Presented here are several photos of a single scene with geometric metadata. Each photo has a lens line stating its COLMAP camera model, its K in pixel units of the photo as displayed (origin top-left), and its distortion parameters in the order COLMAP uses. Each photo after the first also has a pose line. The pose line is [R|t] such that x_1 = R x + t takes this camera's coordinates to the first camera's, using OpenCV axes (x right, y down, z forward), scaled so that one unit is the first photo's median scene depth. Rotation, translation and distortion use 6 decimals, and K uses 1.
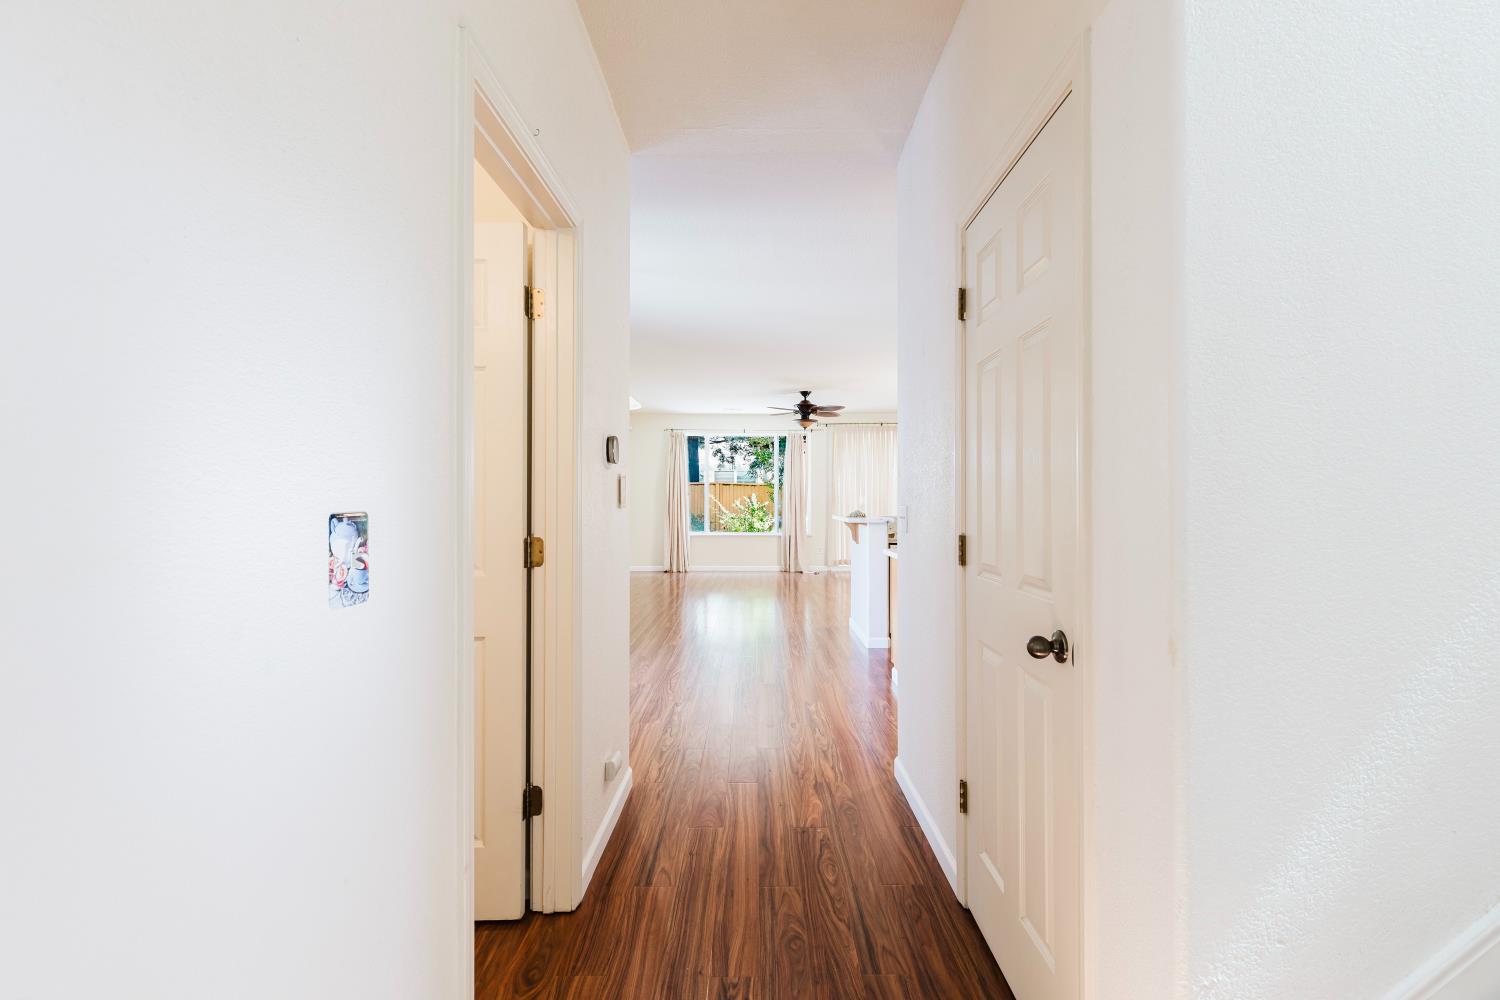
lens RADIAL K [[677.4, 0, 758.8], [0, 677.4, 505.9], [0, 0, 1]] dist [0.002892, 0.000870]
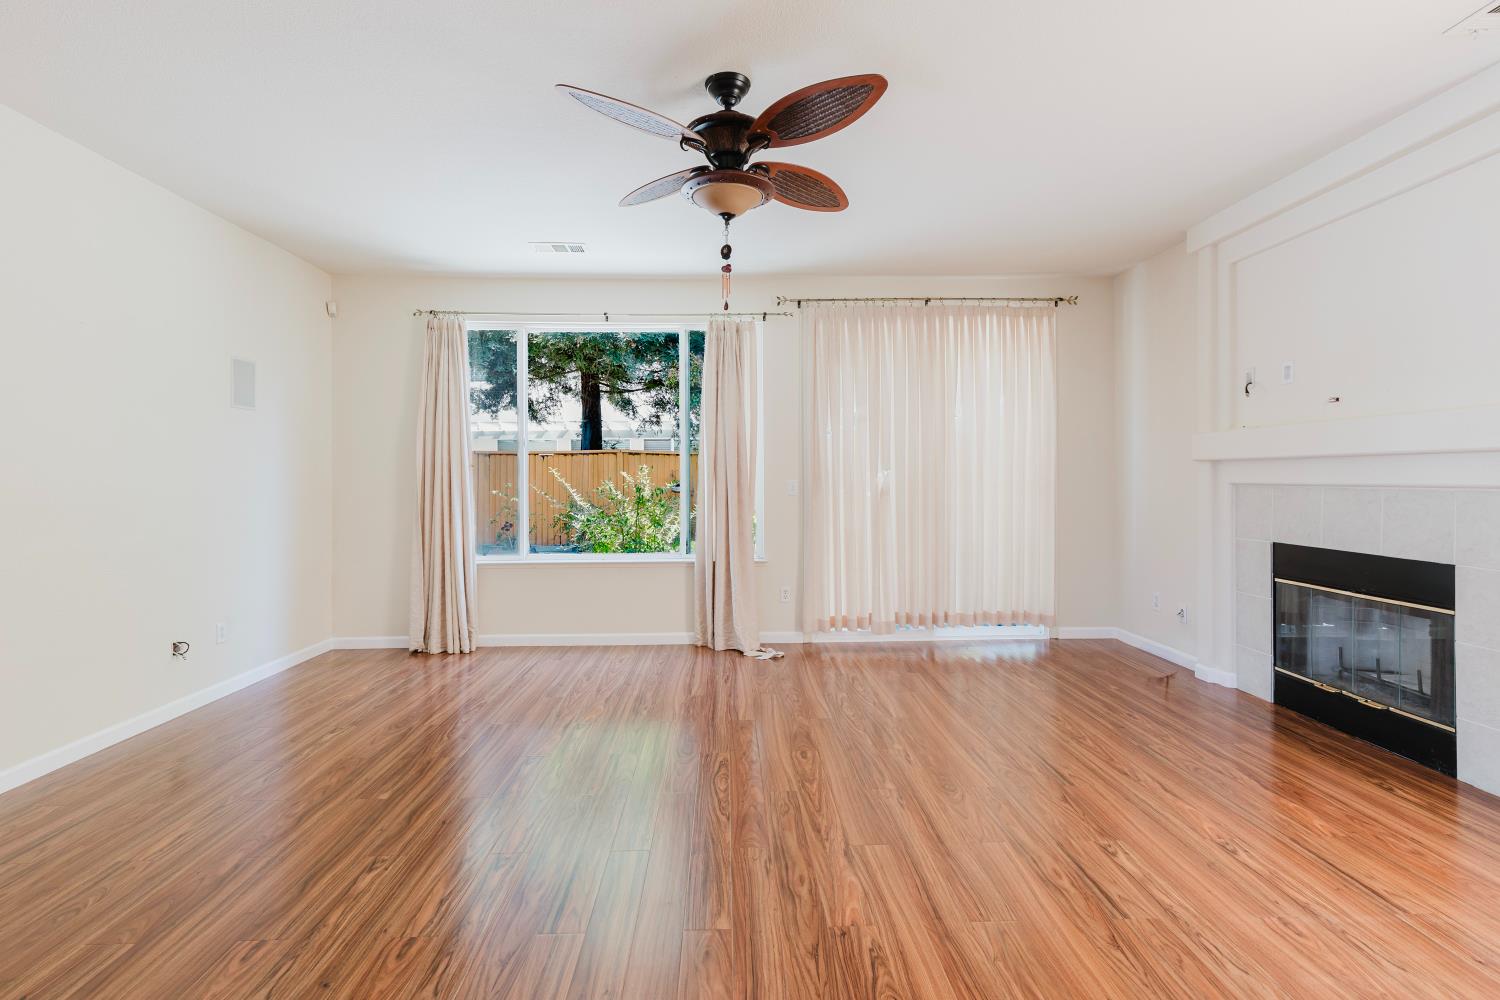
lens RADIAL K [[677.4, 0, 738.5], [0, 677.4, 489.9], [0, 0, 1]] dist [0.002892, 0.000870]
pose [[0.999820, -0.006375, 0.017852, 0.053375], [0.006213, 0.999939, 0.009092, -0.005337], [-0.017909, -0.008980, 0.999799, 0.573062]]
